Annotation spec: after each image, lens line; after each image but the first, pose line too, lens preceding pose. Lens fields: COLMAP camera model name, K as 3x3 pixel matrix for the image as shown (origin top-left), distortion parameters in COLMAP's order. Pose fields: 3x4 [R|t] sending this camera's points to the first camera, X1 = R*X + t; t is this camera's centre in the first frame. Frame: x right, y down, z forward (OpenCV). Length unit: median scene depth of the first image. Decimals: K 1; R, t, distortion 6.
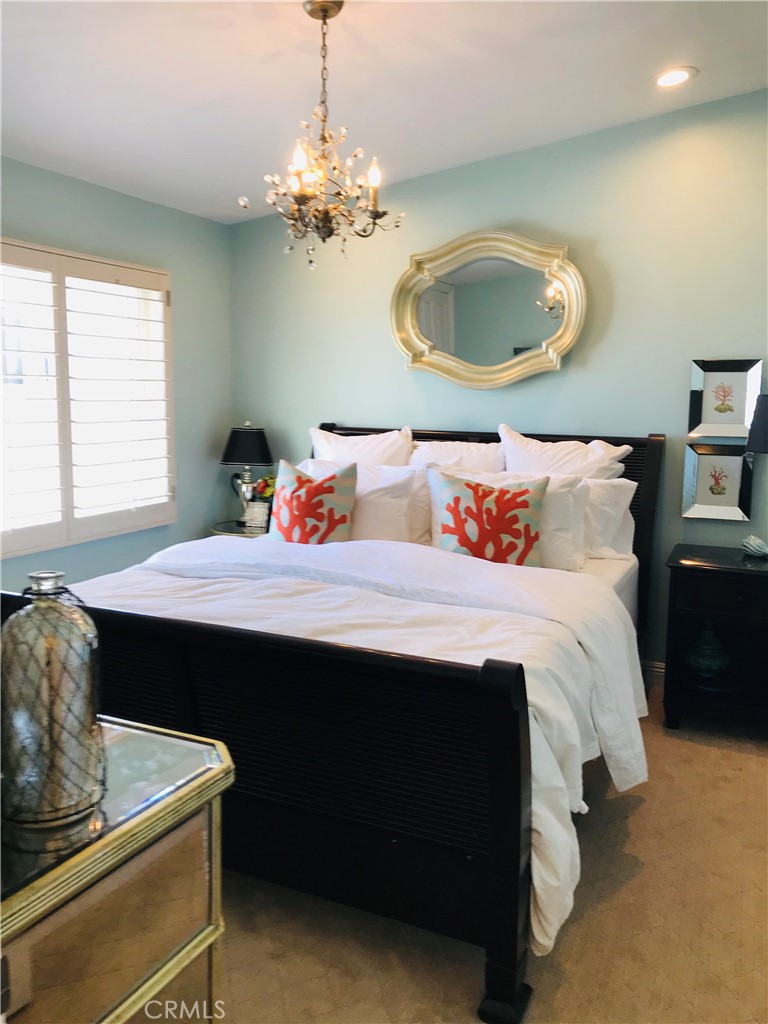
lens RADIAL K [[832.3, 0, 384.0], [0, 832.3, 512.0], [0, 0, 1]] dist [0.002544, 0.002918]
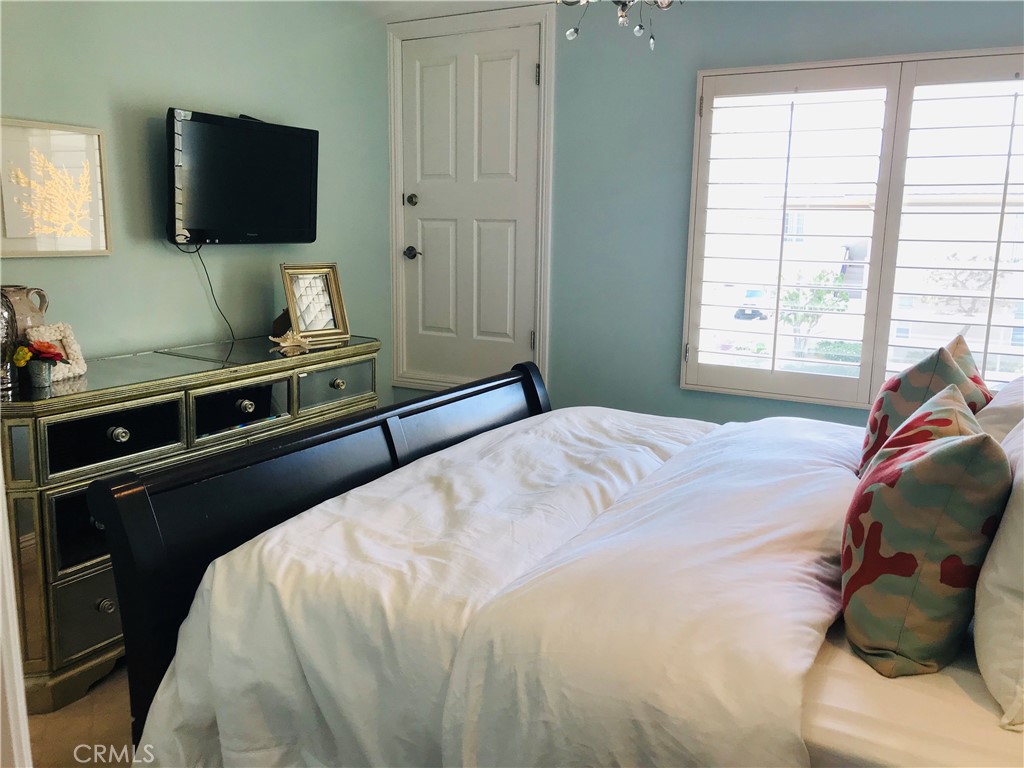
lens RADIAL K [[832.3, 0, 512.0], [0, 832.3, 384.0], [0, 0, 1]] dist [0.002544, 0.002918]
pose [[-0.078973, 0.175580, -0.981292, 0.514452], [-0.158775, 0.969586, 0.186264, -0.091725], [0.984151, 0.170515, -0.048693, 0.715293]]
